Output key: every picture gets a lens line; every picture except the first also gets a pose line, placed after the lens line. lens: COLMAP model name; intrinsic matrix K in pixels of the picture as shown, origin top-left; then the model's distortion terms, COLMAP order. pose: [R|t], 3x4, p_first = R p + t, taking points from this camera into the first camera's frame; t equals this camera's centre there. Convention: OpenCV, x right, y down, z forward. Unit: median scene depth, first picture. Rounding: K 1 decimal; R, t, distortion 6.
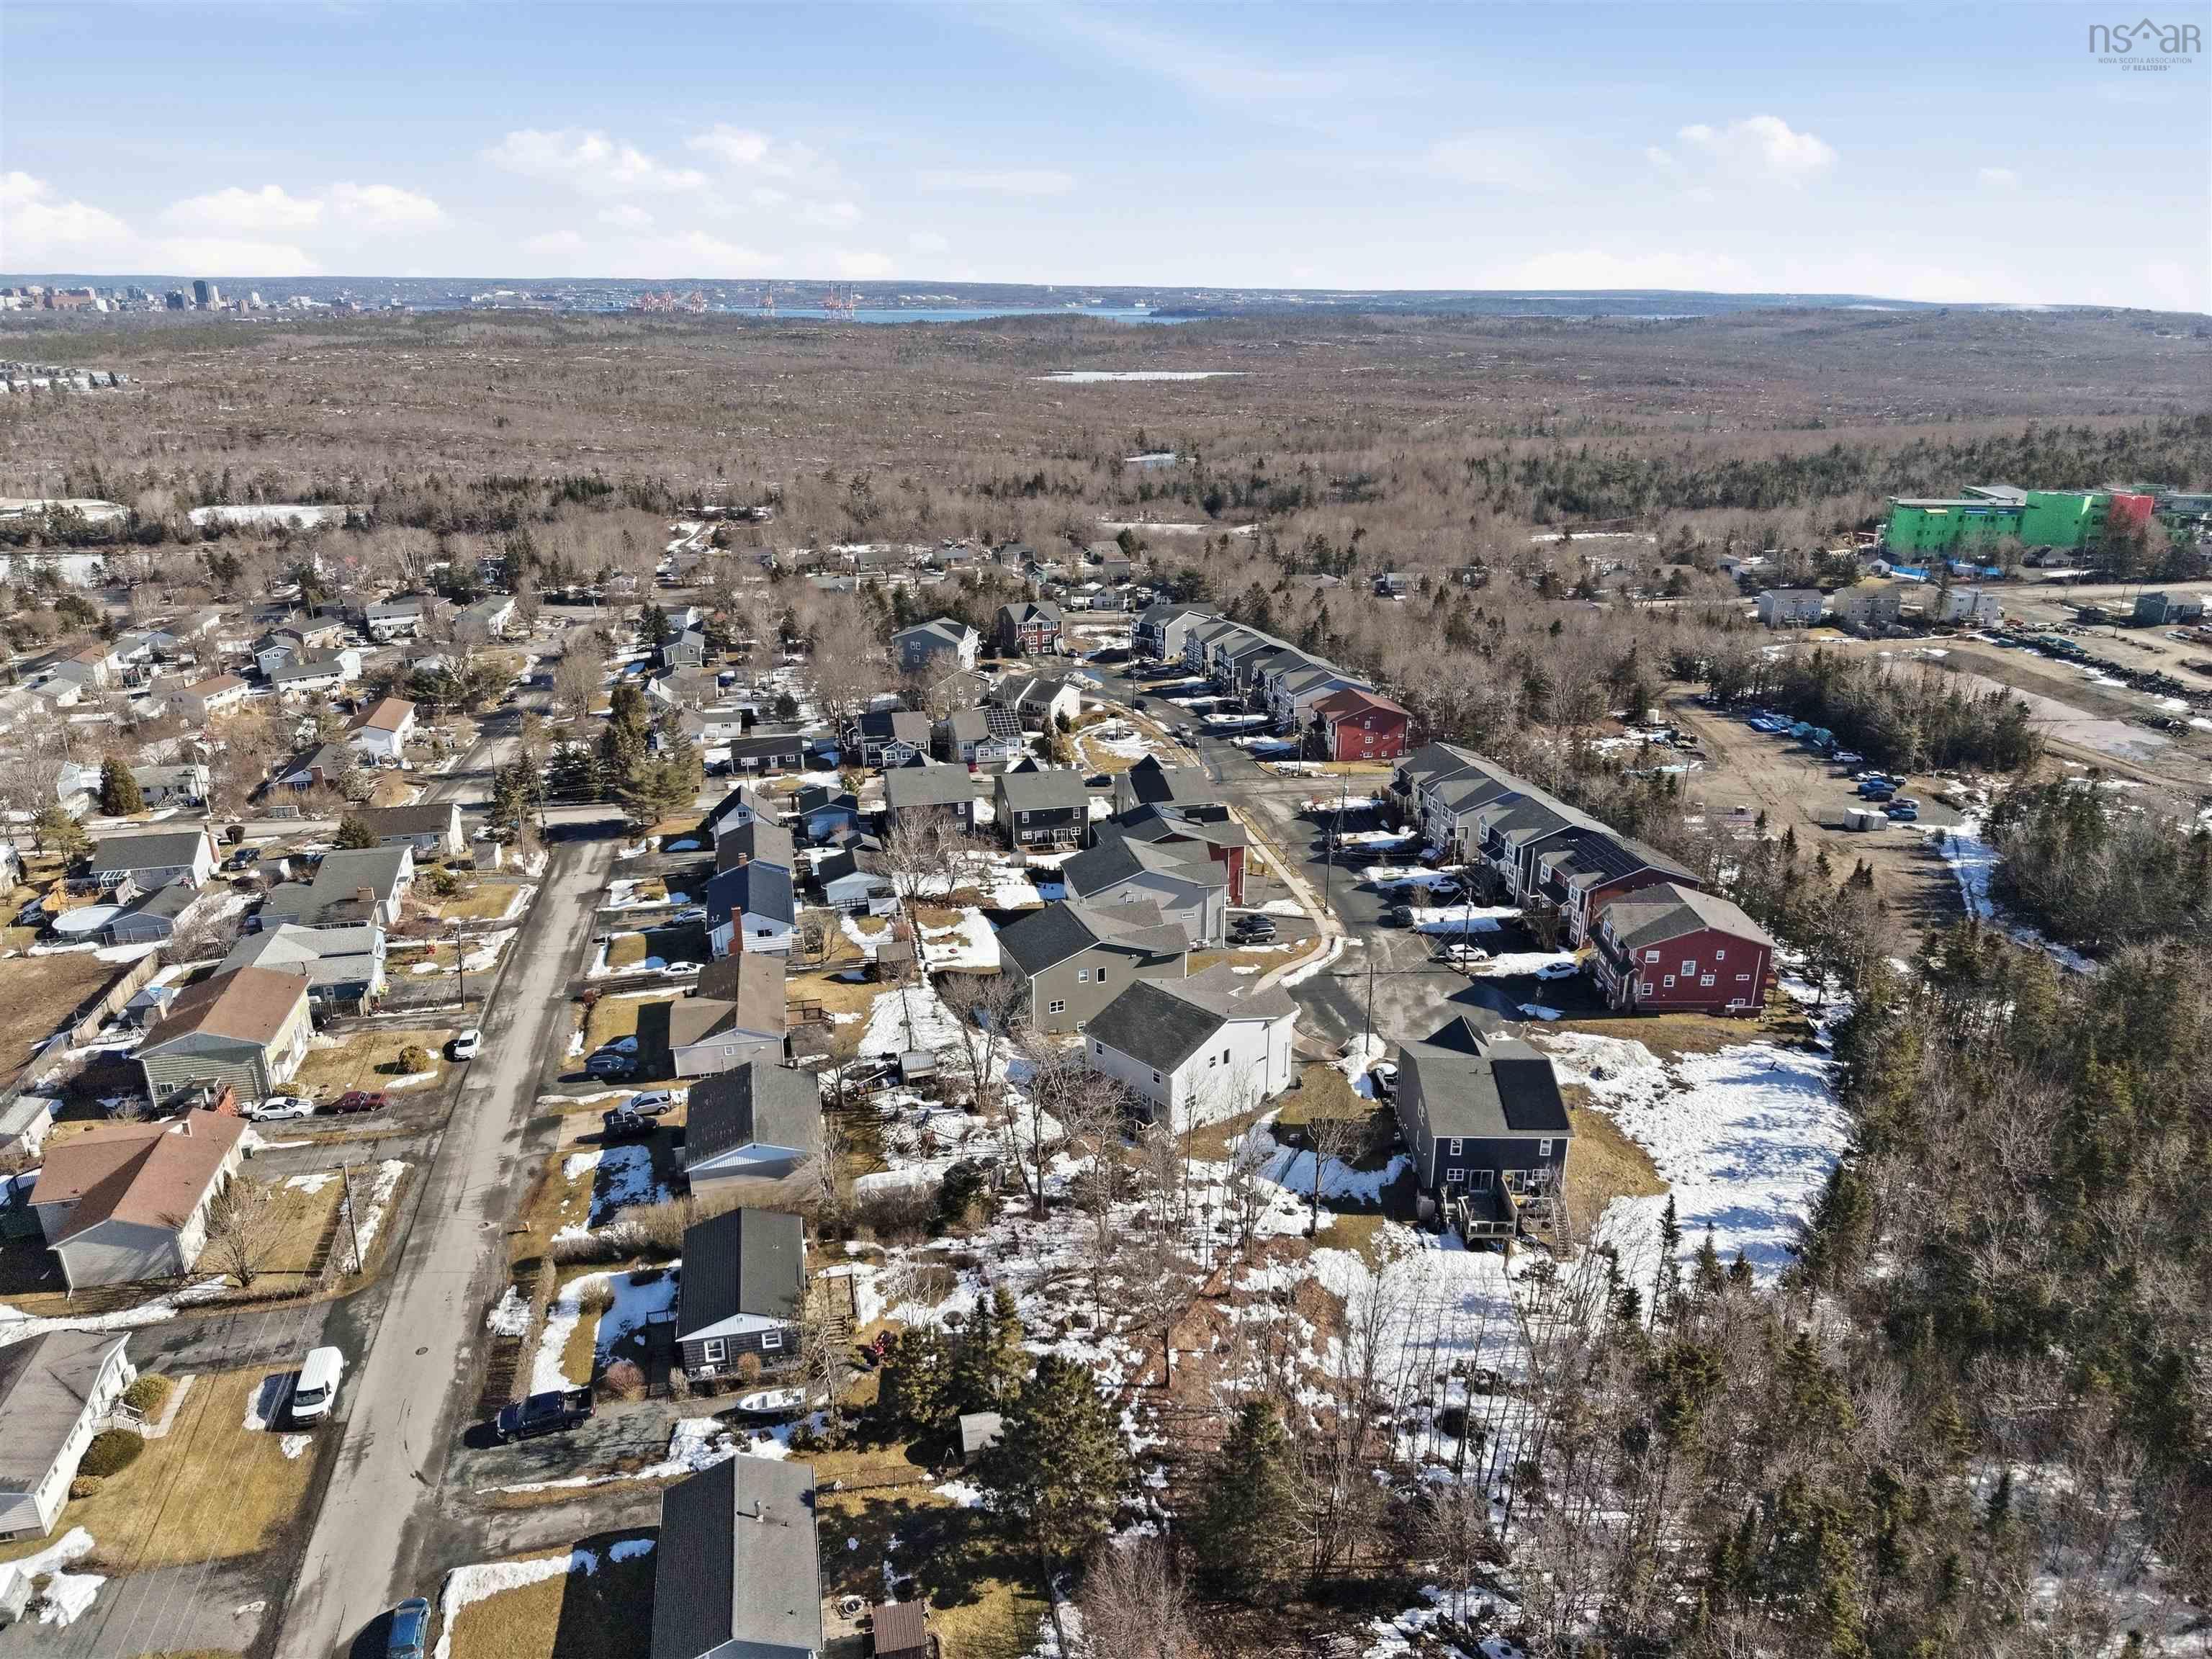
lens RADIAL K [[1474.7, 0, 1111.6], [0, 1474.7, 838.5], [0, 0, 1]] dist [0.038710, -0.049490]
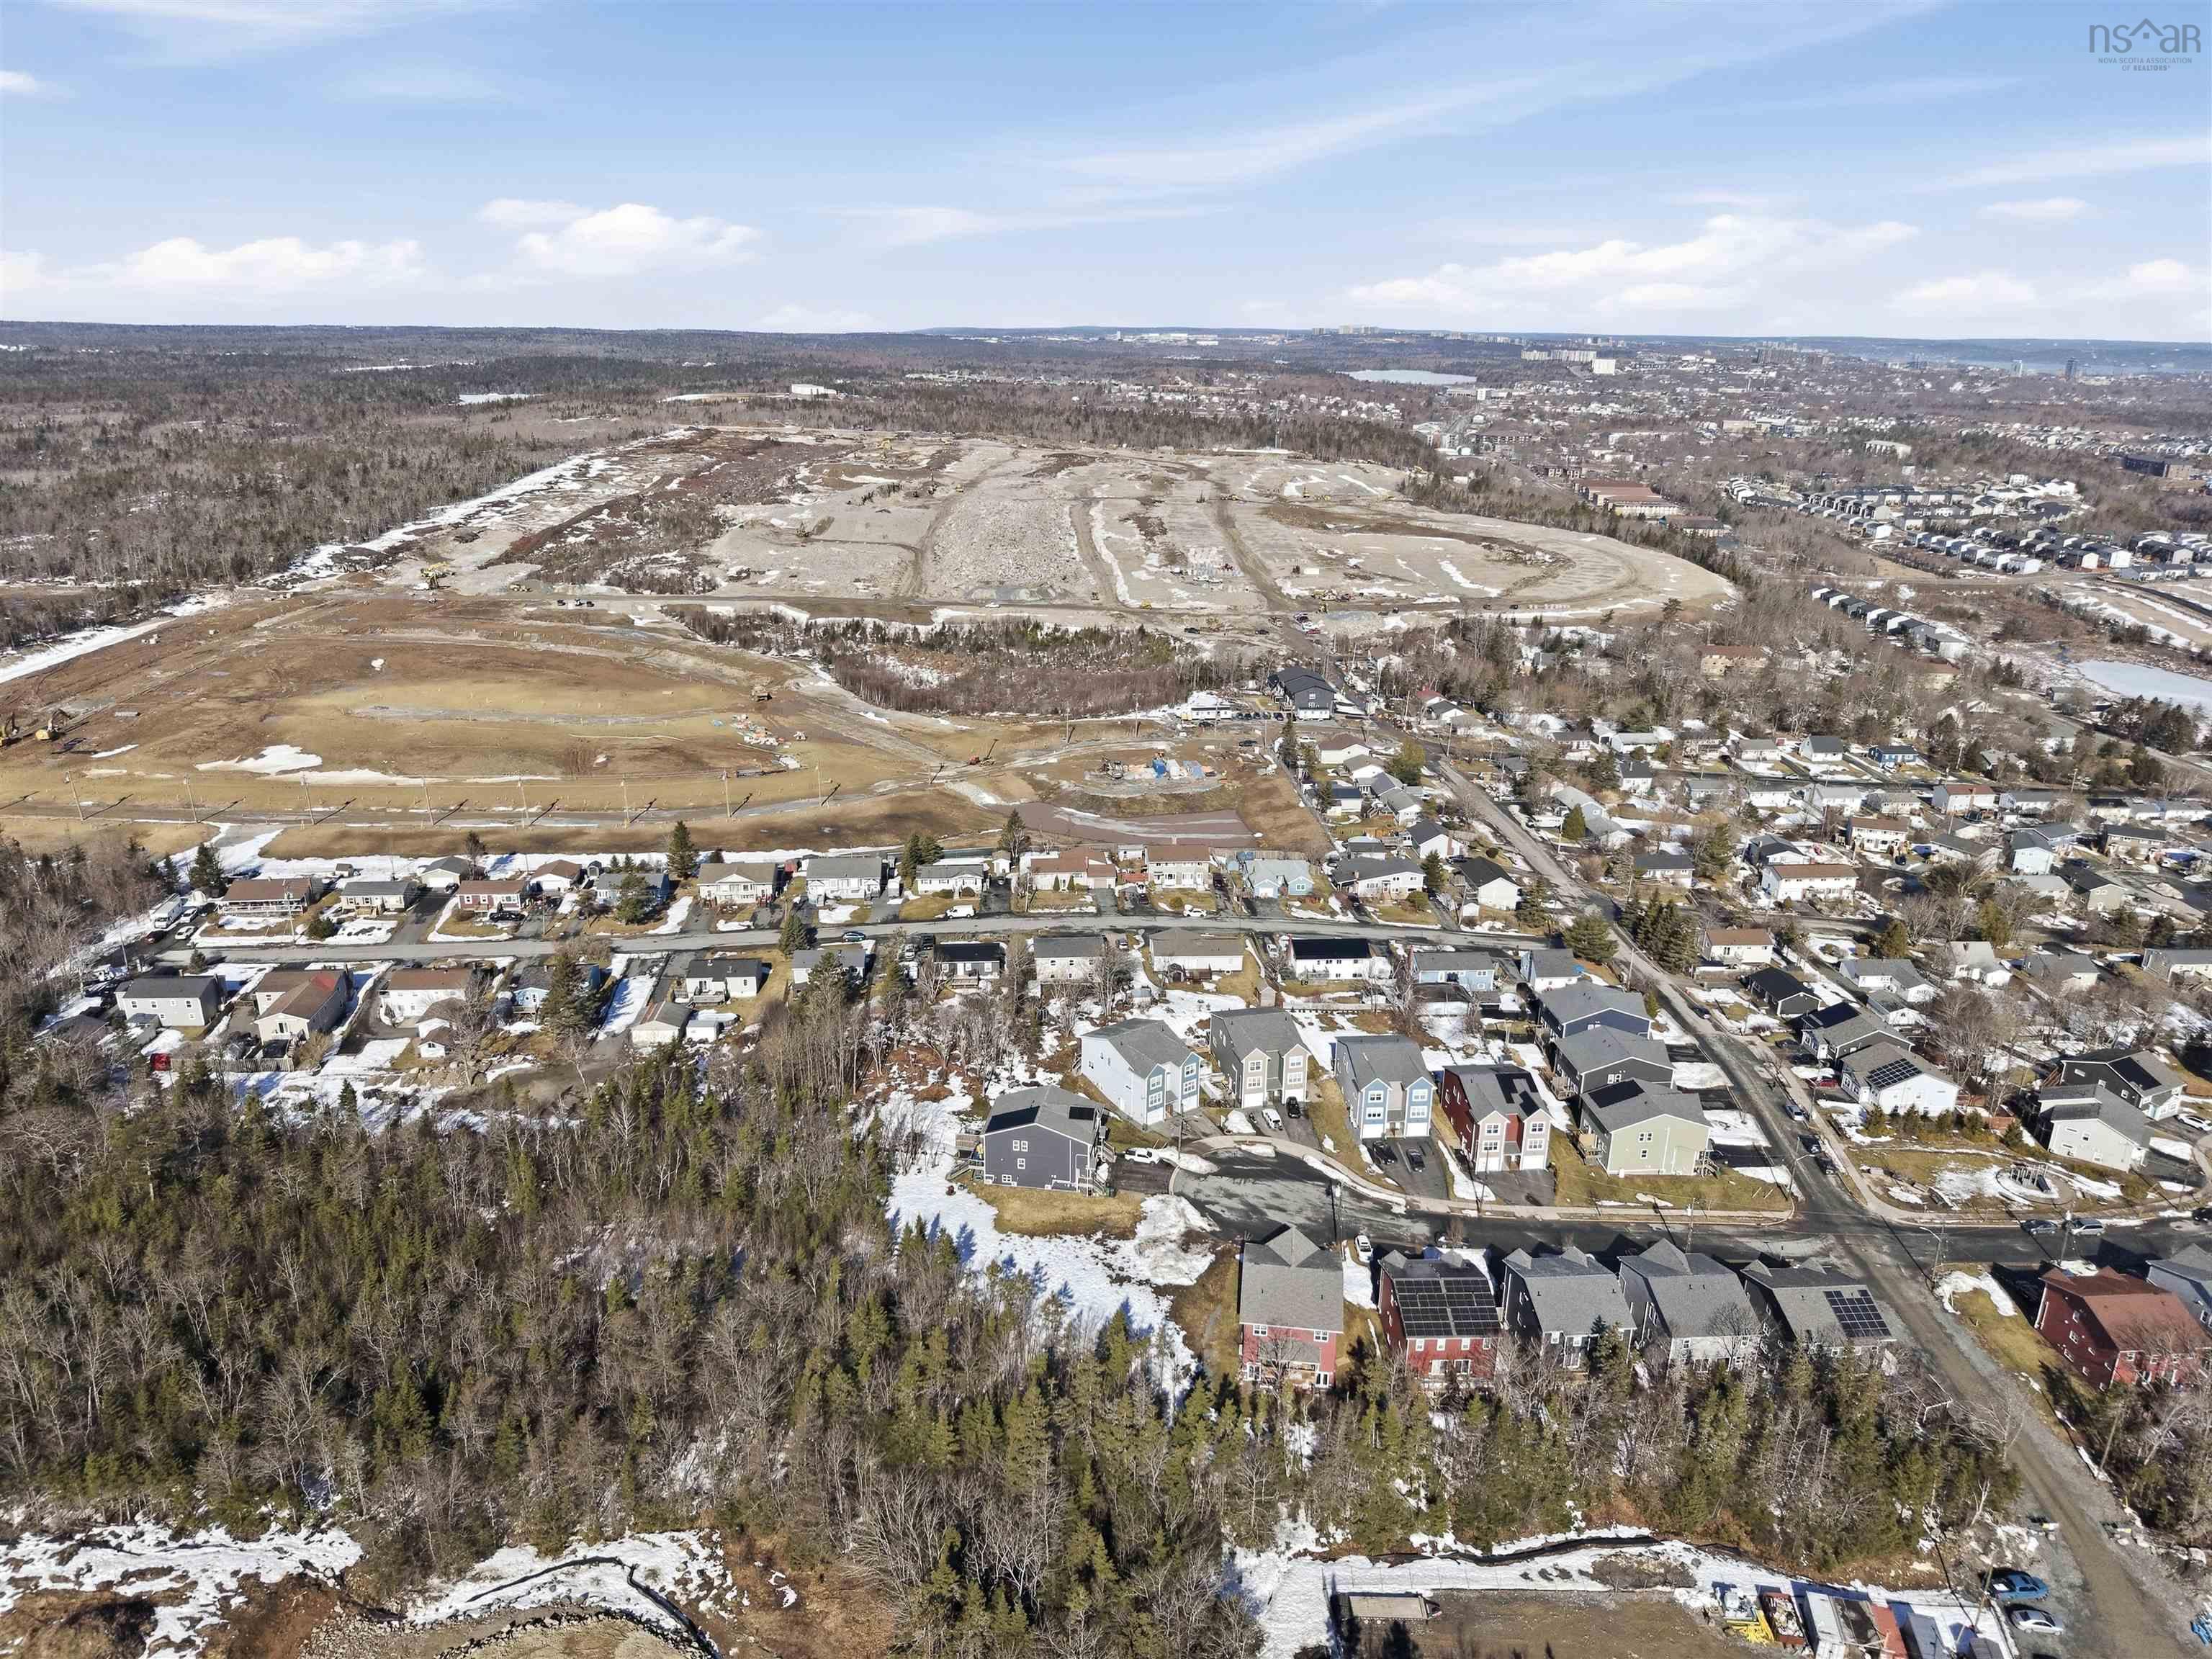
lens RADIAL K [[1474.7, 0, 1093.9], [0, 1474.7, 808.0], [0, 0, 1]] dist [0.038710, -0.049490]
pose [[-0.159817, 0.301414, -0.940004, 1.272153], [-0.357568, 0.869902, 0.339728, -0.546547], [0.920111, 0.390410, -0.031249, 0.714518]]
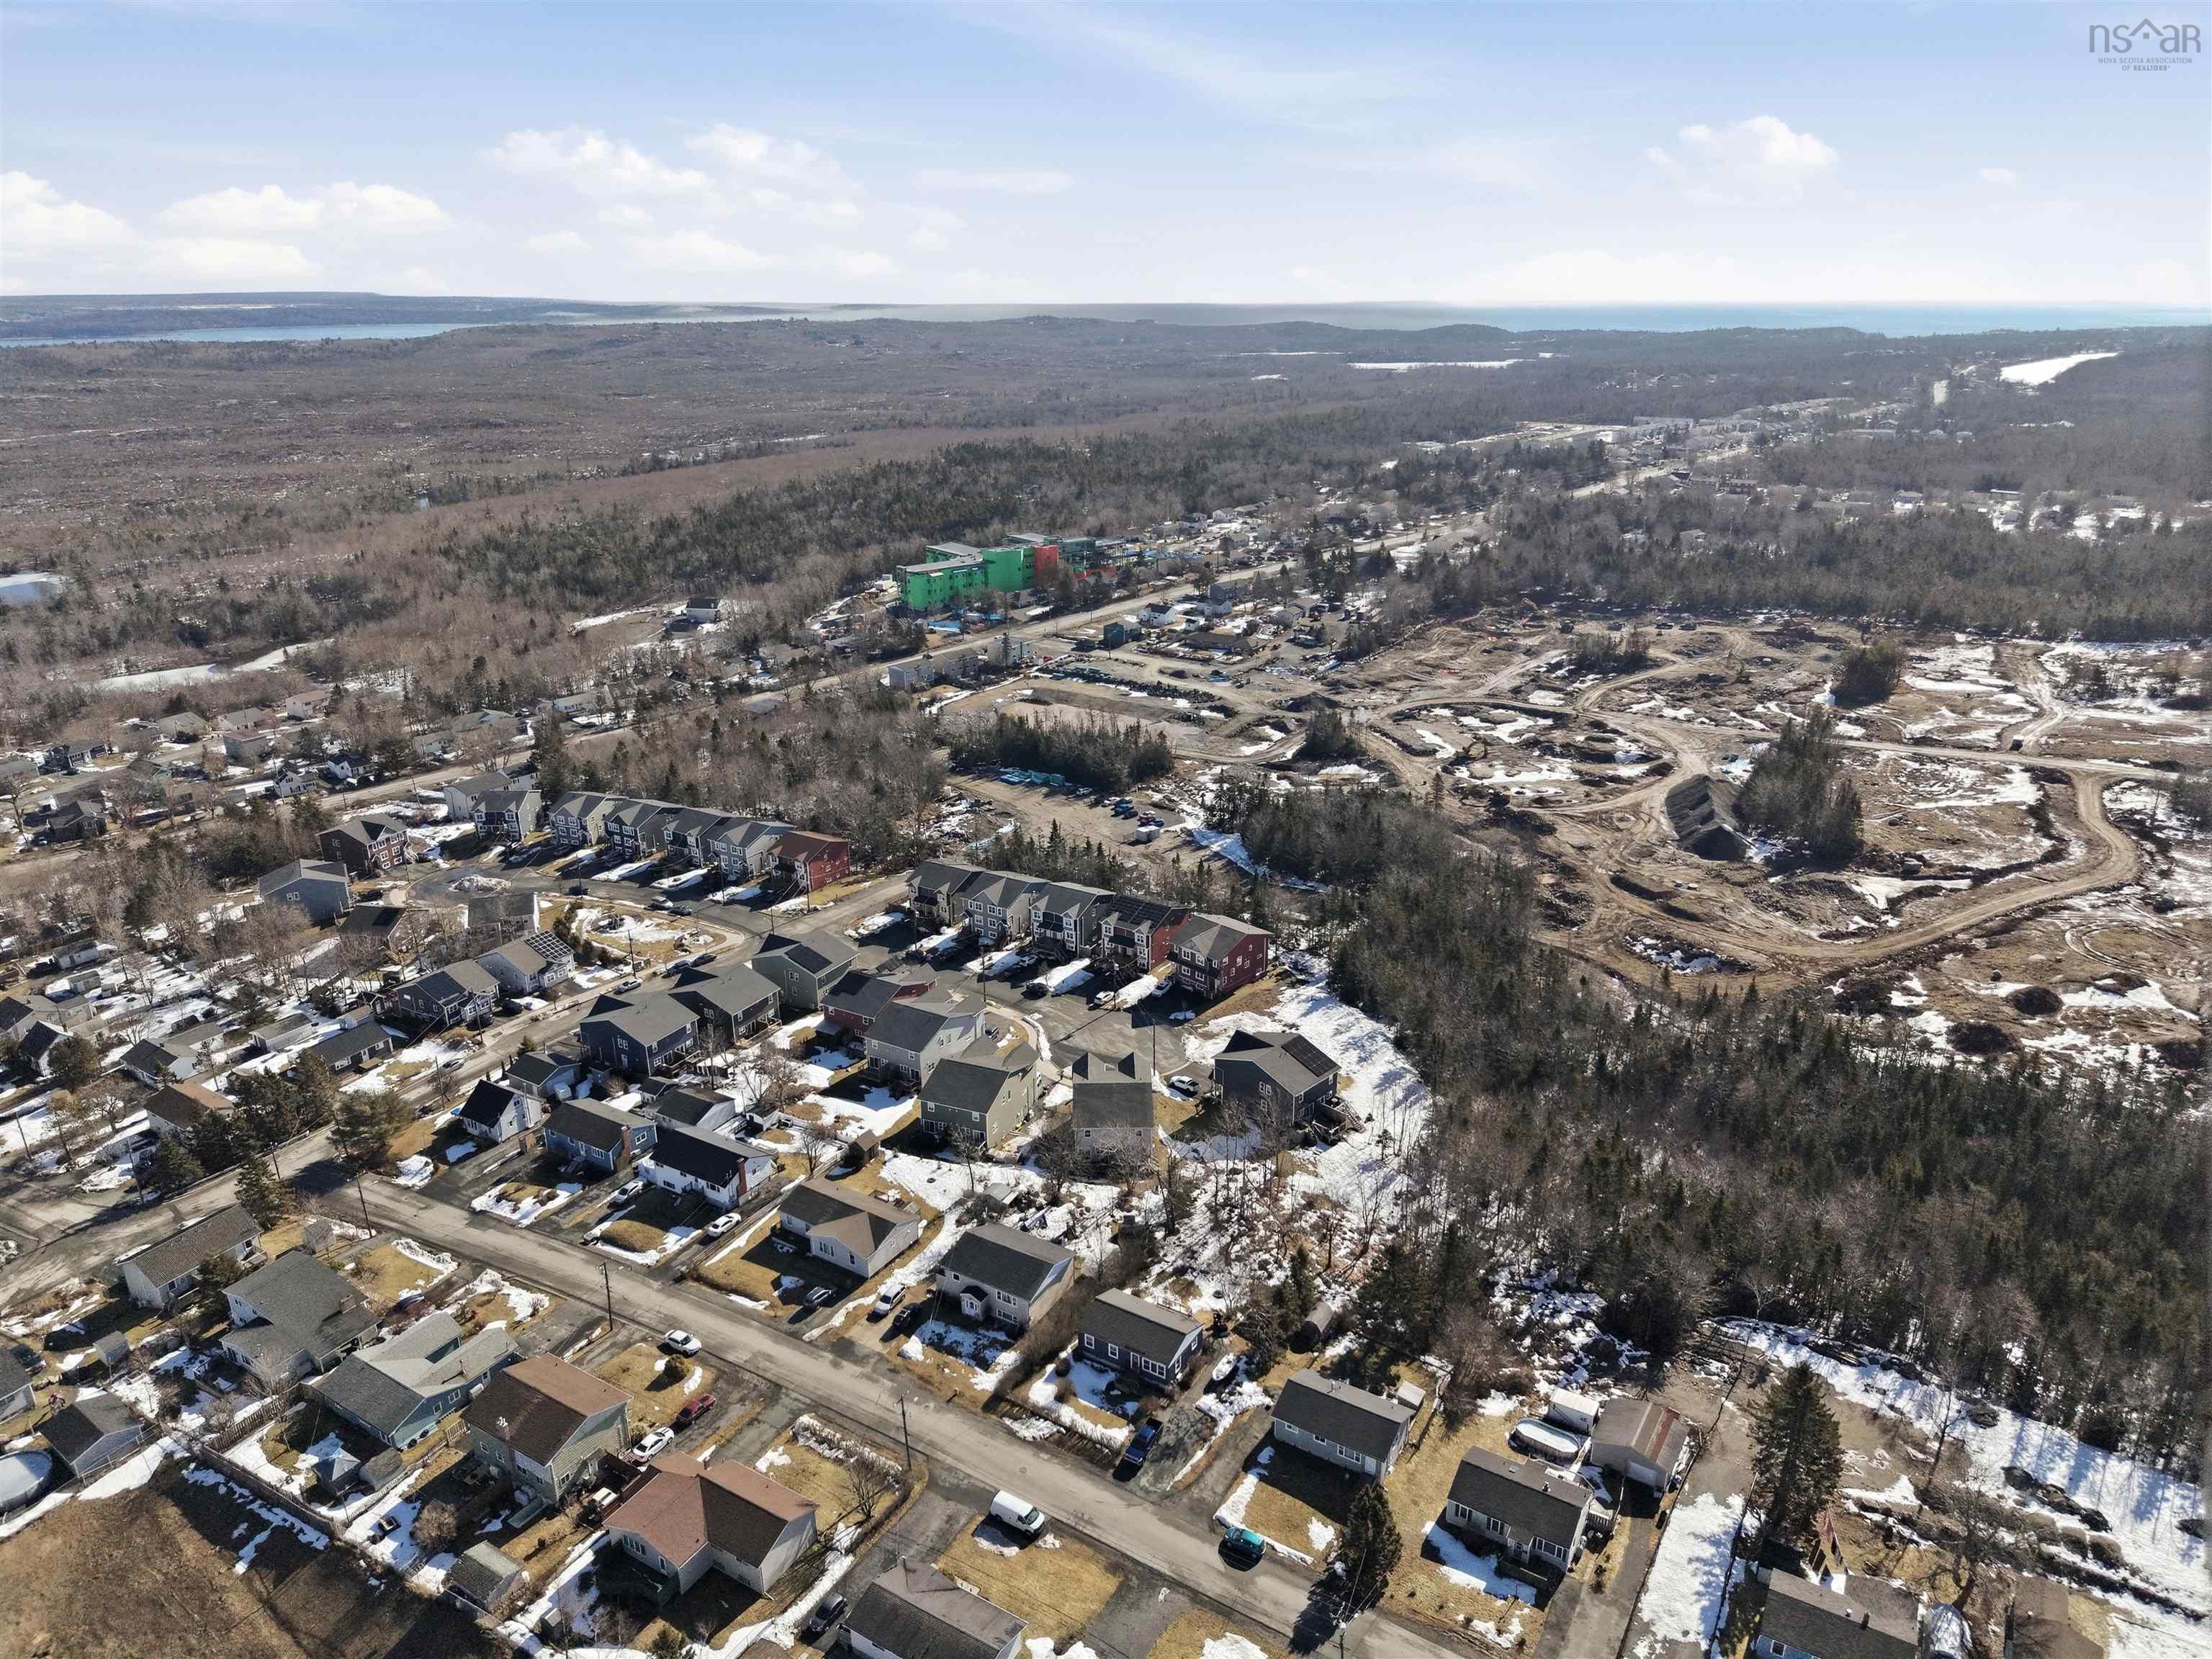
lens RADIAL K [[1474.7, 0, 1122.4], [0, 1474.7, 792.6], [0, 0, 1]] dist [0.038710, -0.049490]
pose [[0.694332, -0.238964, 0.678822, -0.737112], [0.257293, 0.963344, 0.075952, -0.240102], [-0.672089, 0.121920, 0.730364, -0.150118]]
